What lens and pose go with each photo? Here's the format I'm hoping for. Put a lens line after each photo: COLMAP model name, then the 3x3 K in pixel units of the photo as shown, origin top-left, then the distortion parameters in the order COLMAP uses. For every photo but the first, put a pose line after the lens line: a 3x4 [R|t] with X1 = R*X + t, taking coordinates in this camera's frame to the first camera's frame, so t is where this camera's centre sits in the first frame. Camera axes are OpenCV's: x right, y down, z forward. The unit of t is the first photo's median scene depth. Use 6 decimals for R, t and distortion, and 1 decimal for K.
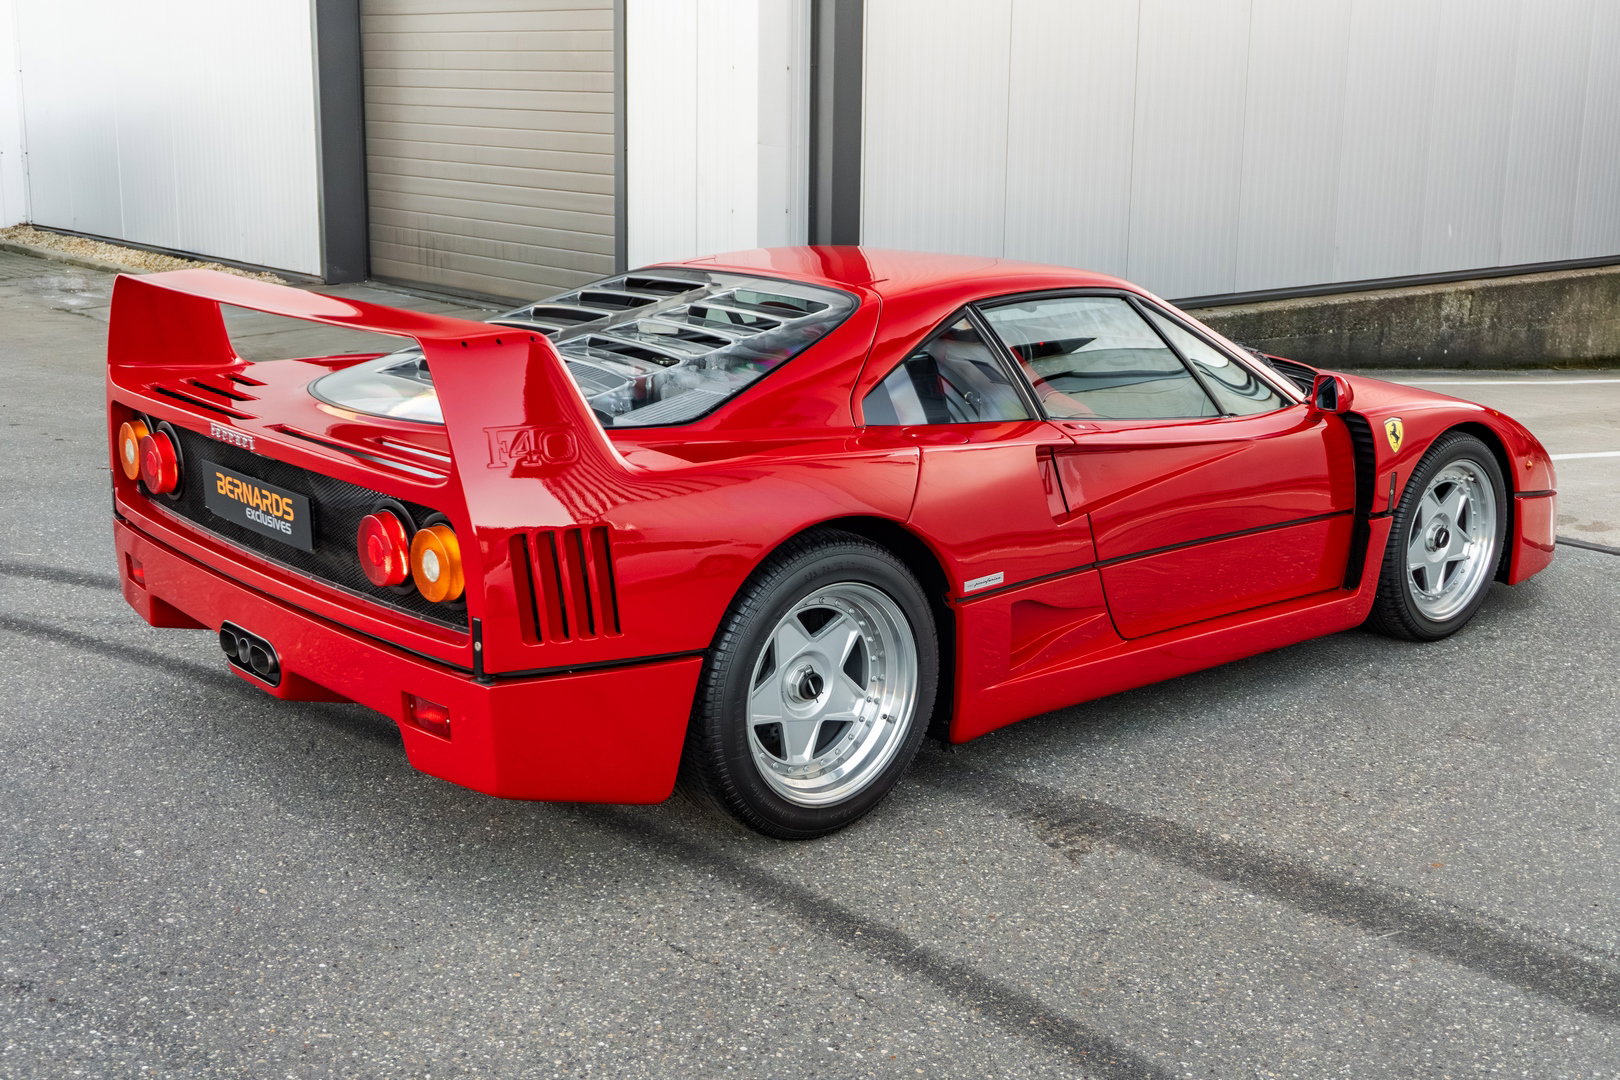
lens RADIAL K [[1910.5, 0, 823.4], [0, 1910.5, 524.1], [0, 0, 1]] dist [-0.007345, 0.000000]
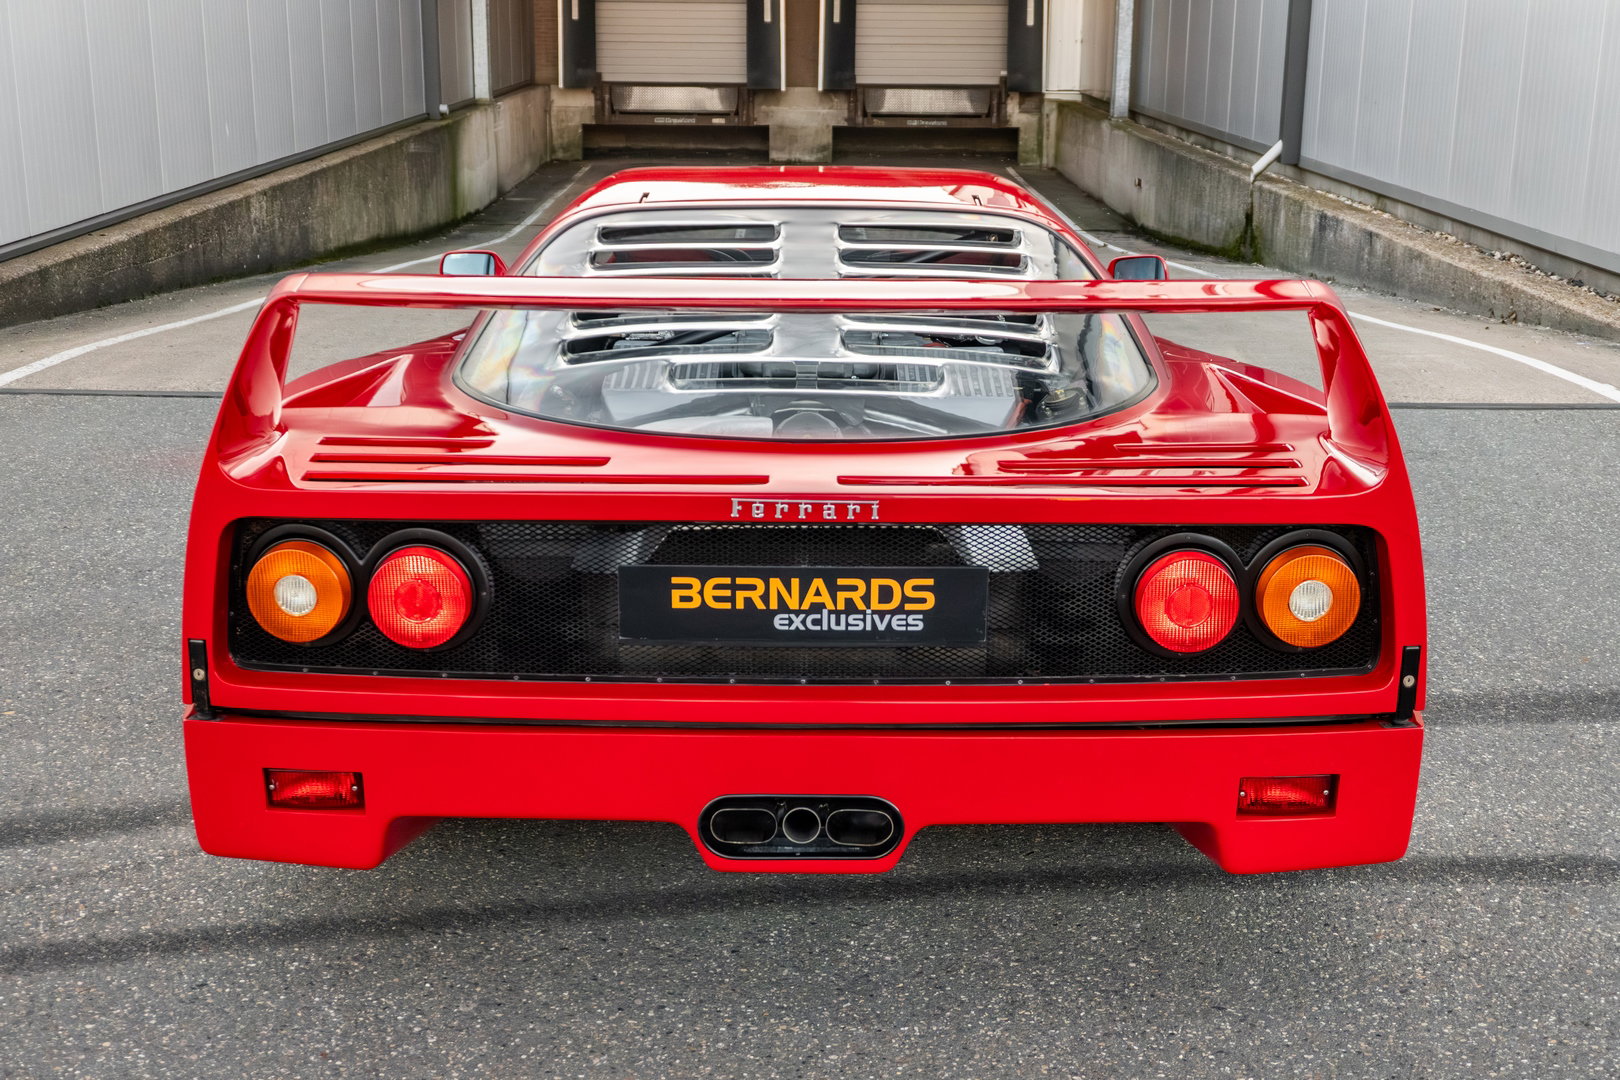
lens RADIAL K [[1910.5, 0, 825.0], [0, 1910.5, 453.6], [0, 0, 1]] dist [-0.007345, 0.000000]
pose [[0.654121, -0.182718, 0.733989, -0.782386], [0.169752, 0.981093, 0.092951, -0.124664], [-0.737096, 0.063795, 0.672770, 0.547366]]
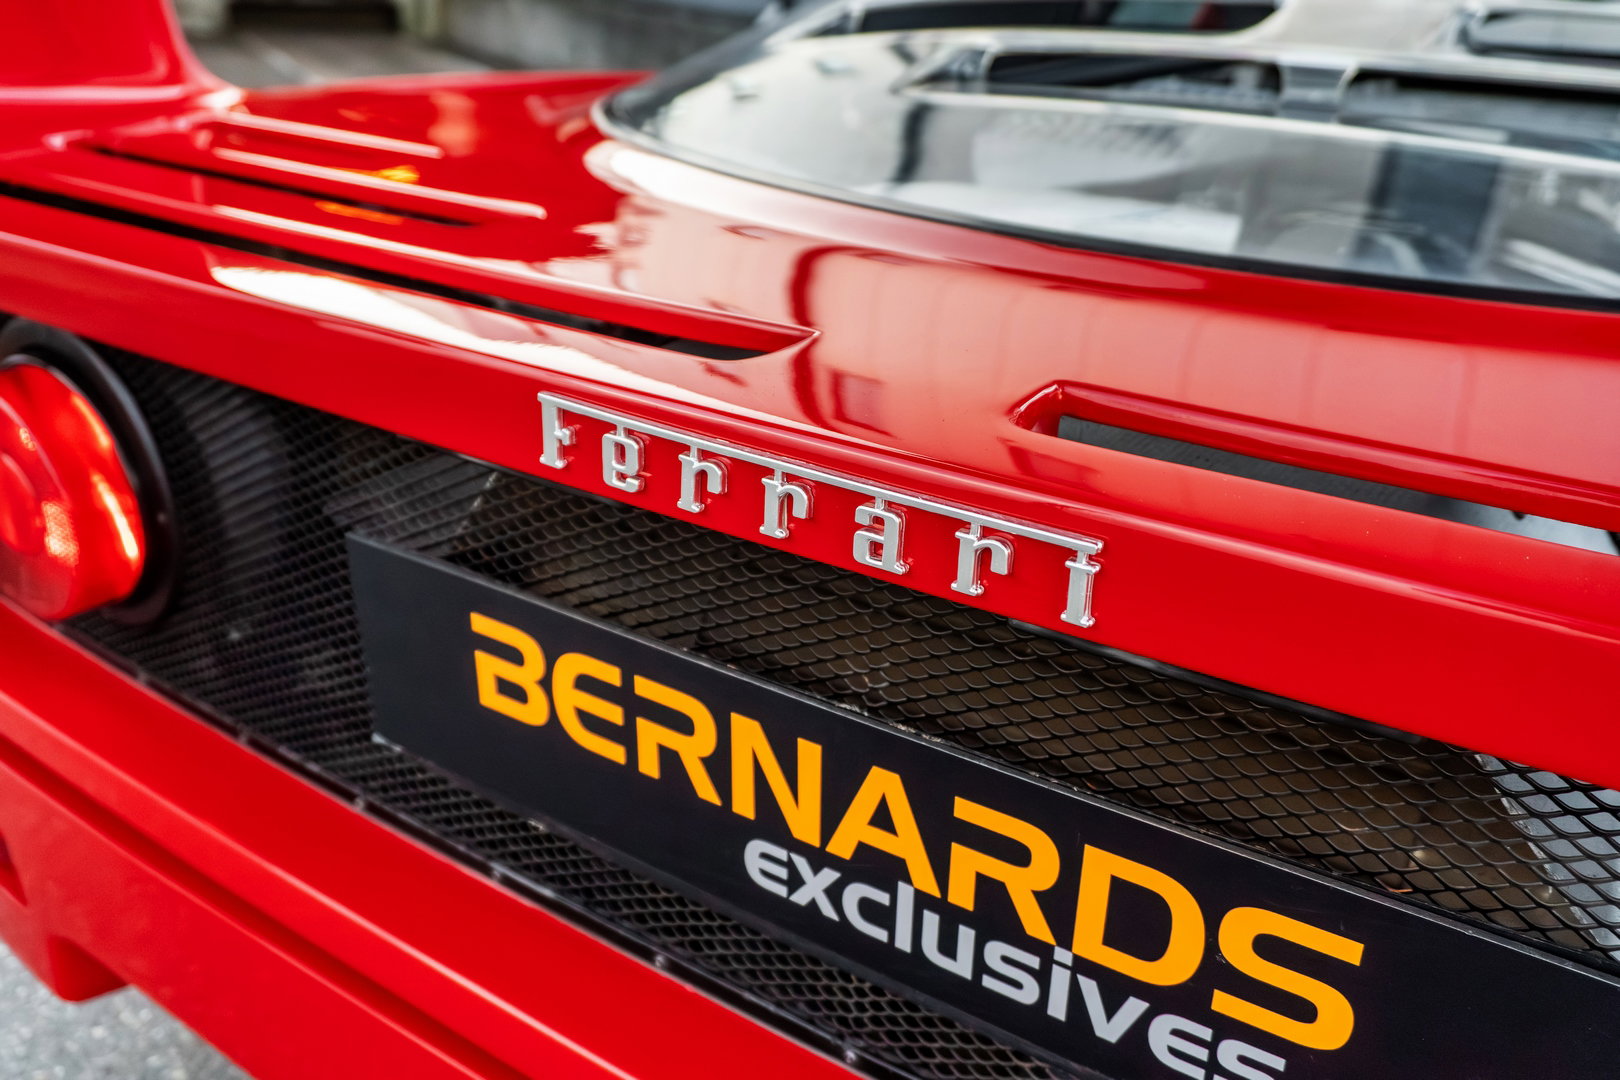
lens RADIAL K [[1336.1, 0, 816.4], [0, 1336.1, 504.7], [0, 0, 1]] dist [-0.005960, -0.013687]
pose [[0.956416, -0.092497, 0.276970, -0.334872], [0.044066, 0.983361, 0.176237, -0.063623], [-0.288663, -0.156350, 0.944578, 0.898187]]
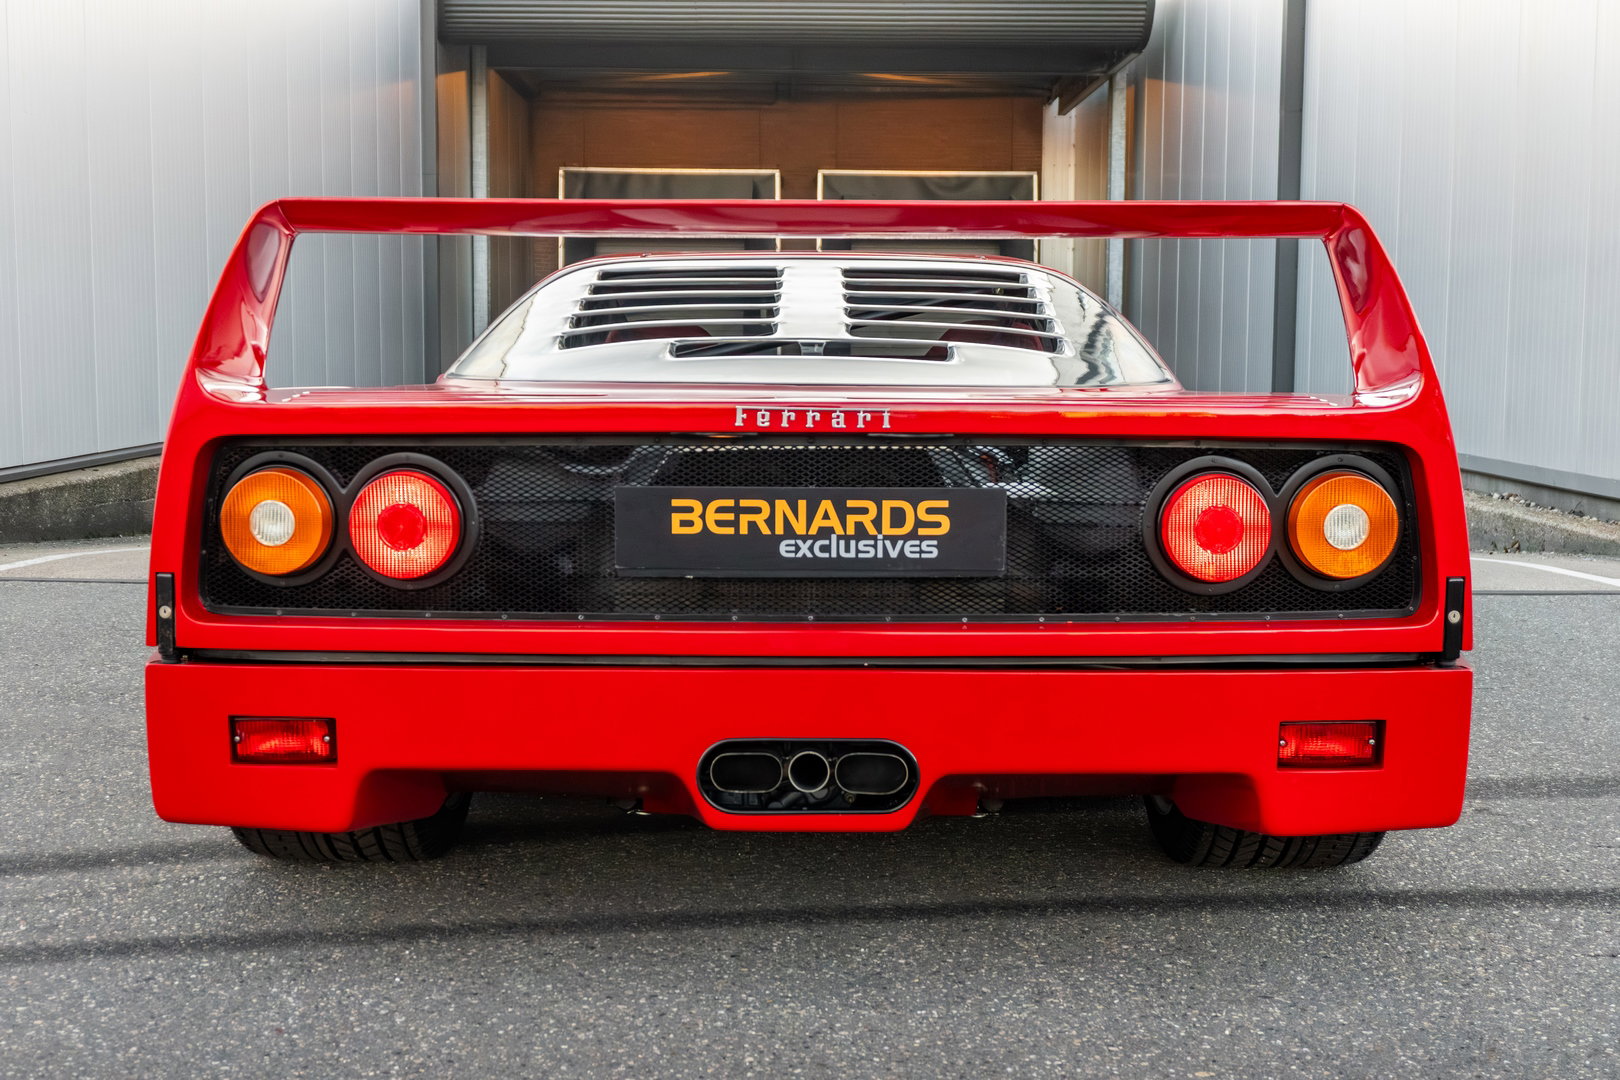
lens RADIAL K [[1910.5, 0, 835.8], [0, 1910.5, 459.2], [0, 0, 1]] dist [-0.007345, 0.000000]
pose [[0.647469, -0.056112, 0.760023, -0.779404], [0.171187, 0.982508, -0.073298, 0.014336], [-0.742616, 0.177564, 0.645749, 0.588619]]
